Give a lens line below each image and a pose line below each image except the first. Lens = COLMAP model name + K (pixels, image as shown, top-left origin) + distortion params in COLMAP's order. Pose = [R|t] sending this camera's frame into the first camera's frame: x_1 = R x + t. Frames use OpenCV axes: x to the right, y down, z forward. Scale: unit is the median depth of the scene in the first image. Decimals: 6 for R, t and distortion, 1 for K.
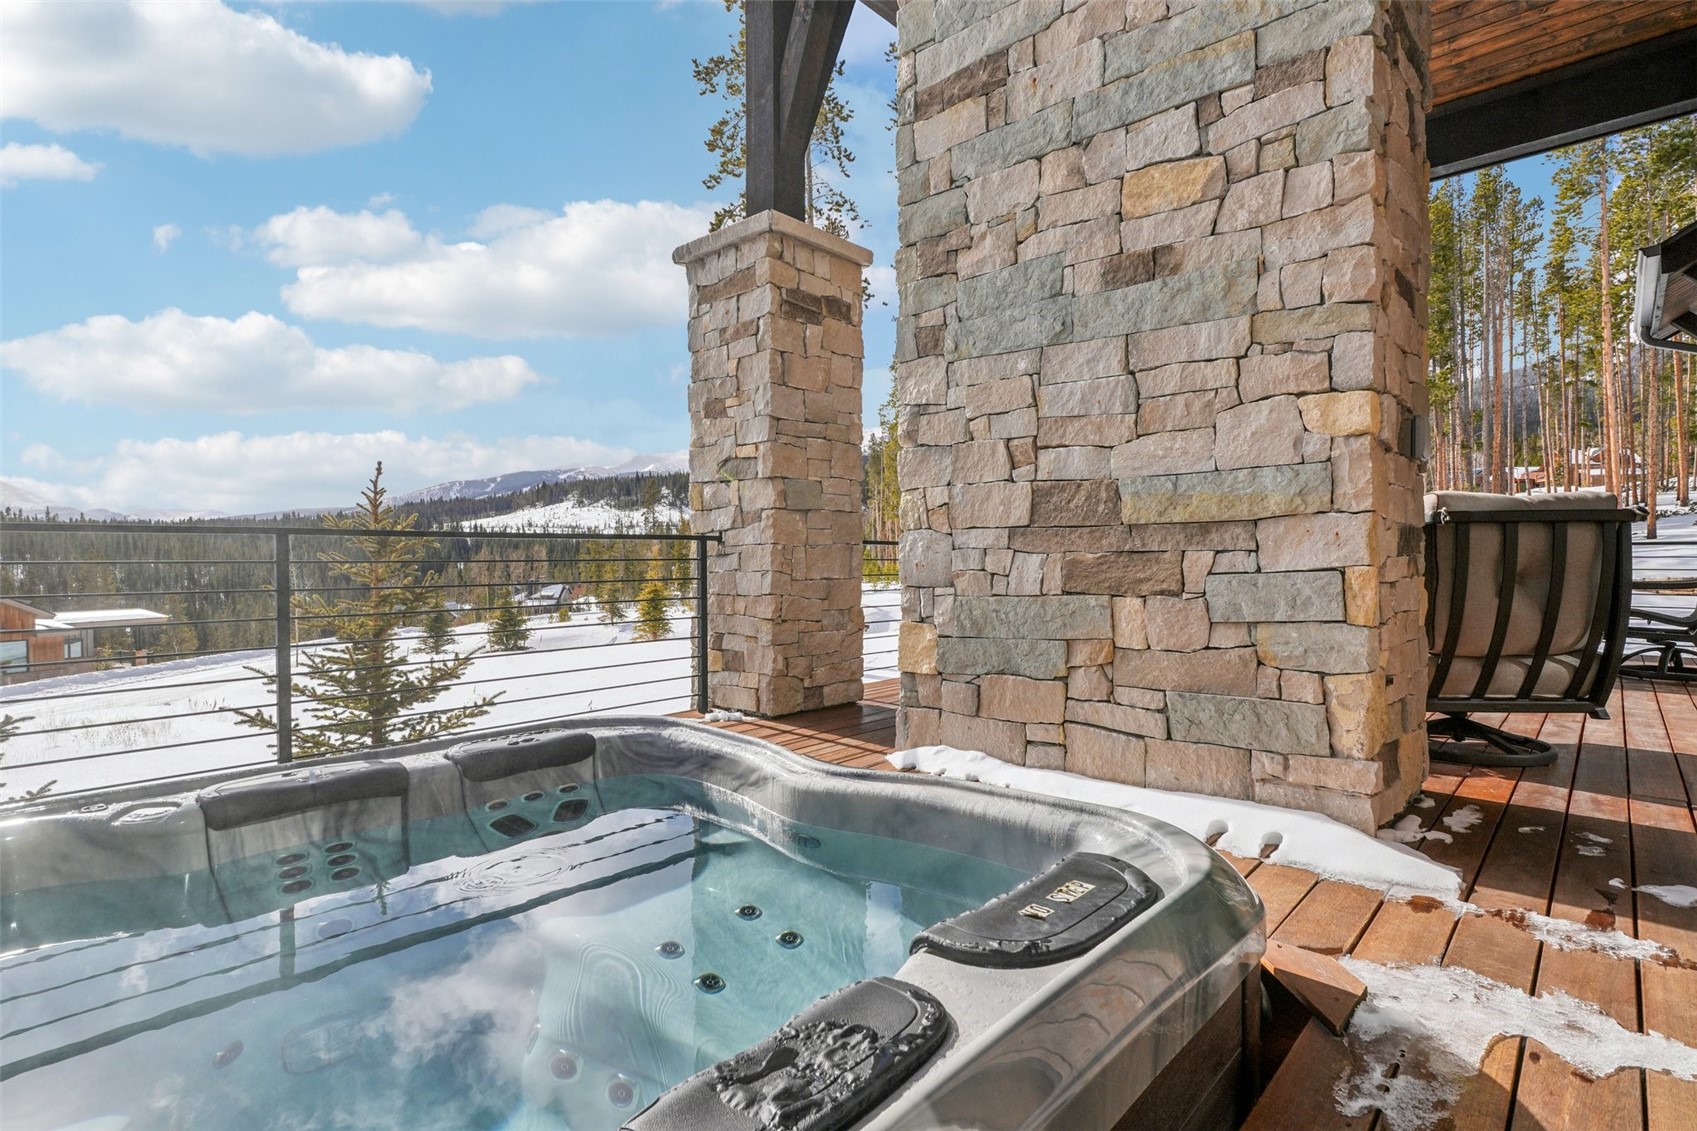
lens RADIAL K [[828.9, 0, 854.9], [0, 828.9, 570.1], [0, 0, 1]] dist [0.005809, -0.005255]
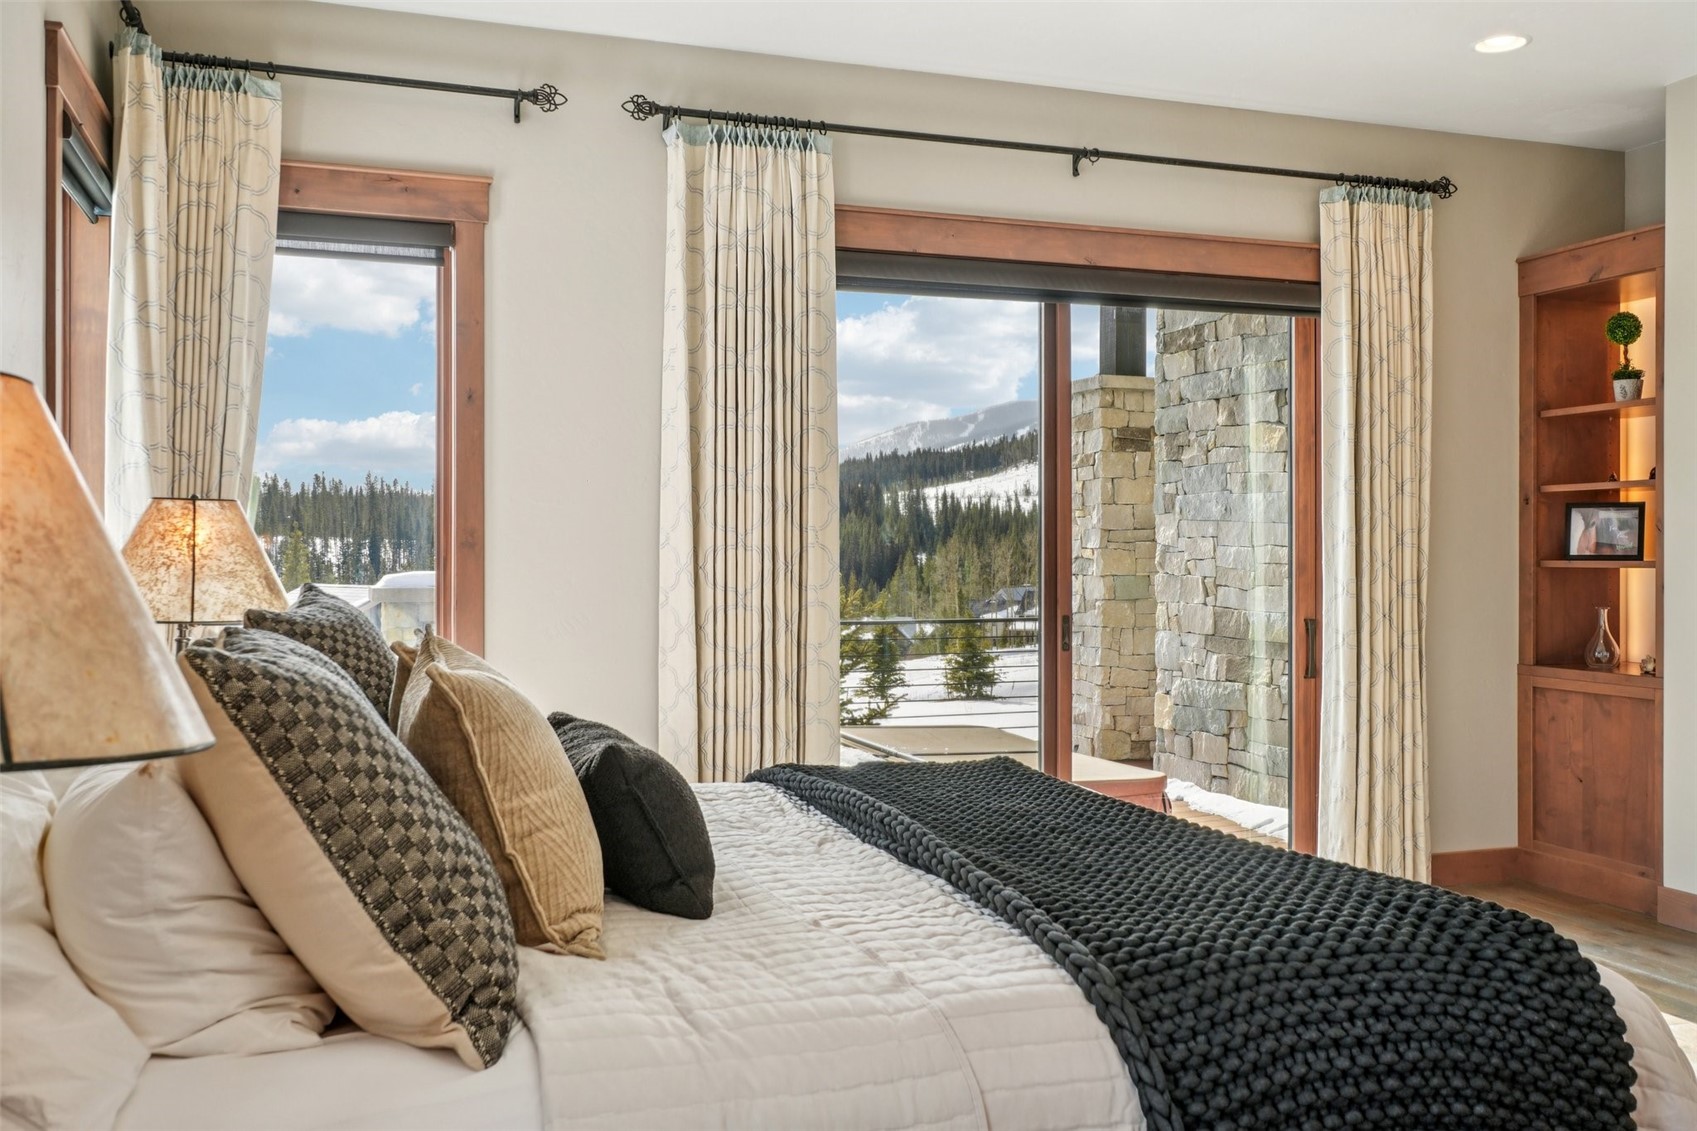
lens RADIAL K [[1480.7, 0, 847.7], [0, 1480.7, 558.0], [0, 0, 1]] dist [-0.016113, -0.002151]
pose [[0.880430, 0.009738, -0.474075, 0.648899], [-0.013676, 0.999895, -0.004860, -0.123602], [0.473978, 0.010762, 0.880471, -1.234167]]
